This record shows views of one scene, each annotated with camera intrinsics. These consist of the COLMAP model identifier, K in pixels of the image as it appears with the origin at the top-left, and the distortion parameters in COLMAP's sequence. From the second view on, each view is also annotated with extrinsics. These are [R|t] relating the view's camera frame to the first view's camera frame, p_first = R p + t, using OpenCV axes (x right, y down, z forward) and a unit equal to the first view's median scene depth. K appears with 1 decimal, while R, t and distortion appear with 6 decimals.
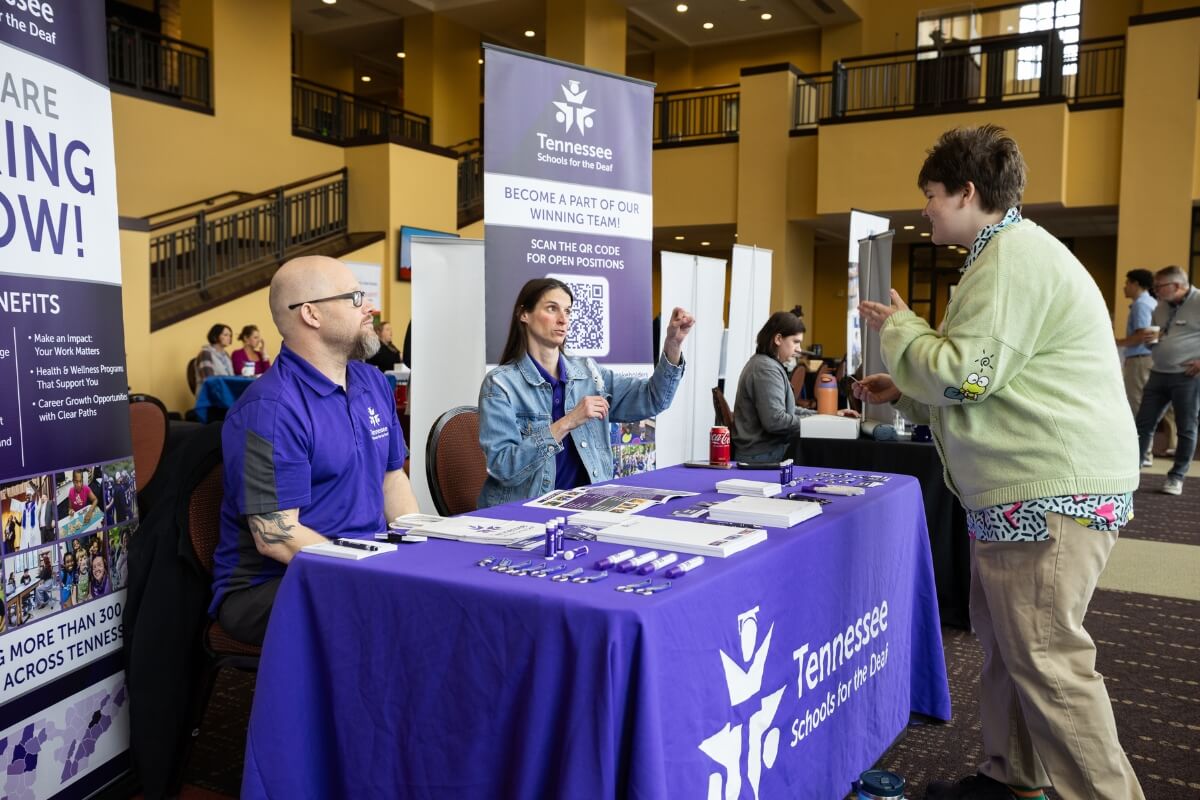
lens RADIAL K [[965.4, 0, 600.0], [0, 965.4, 400.0], [0, 0, 1]] dist [-0.007472, -0.007313]
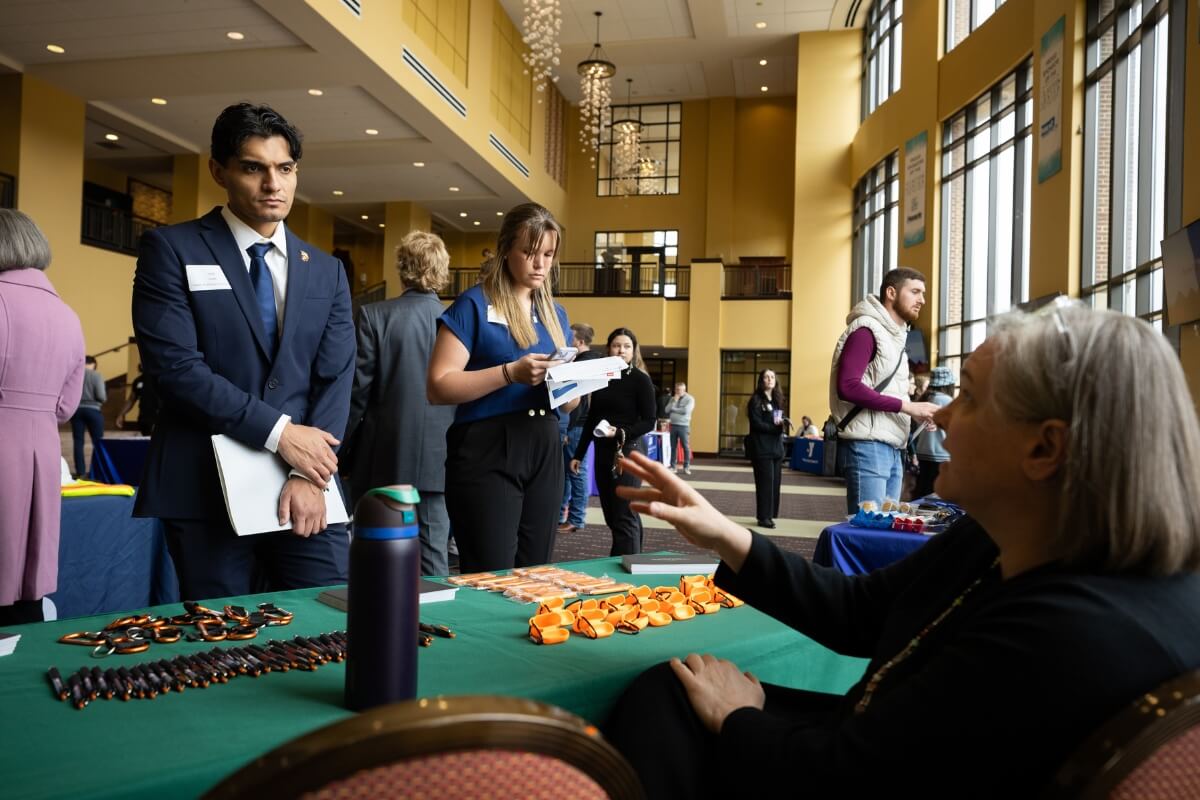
lens RADIAL K [[965.4, 0, 600.0], [0, 965.4, 400.0], [0, 0, 1]] dist [-0.007472, -0.007313]
pose [[0.949399, 0.015631, 0.313683, -0.235290], [0.007753, 0.997290, -0.073159, 0.049888], [-0.313977, 0.071889, 0.946705, -0.726628]]
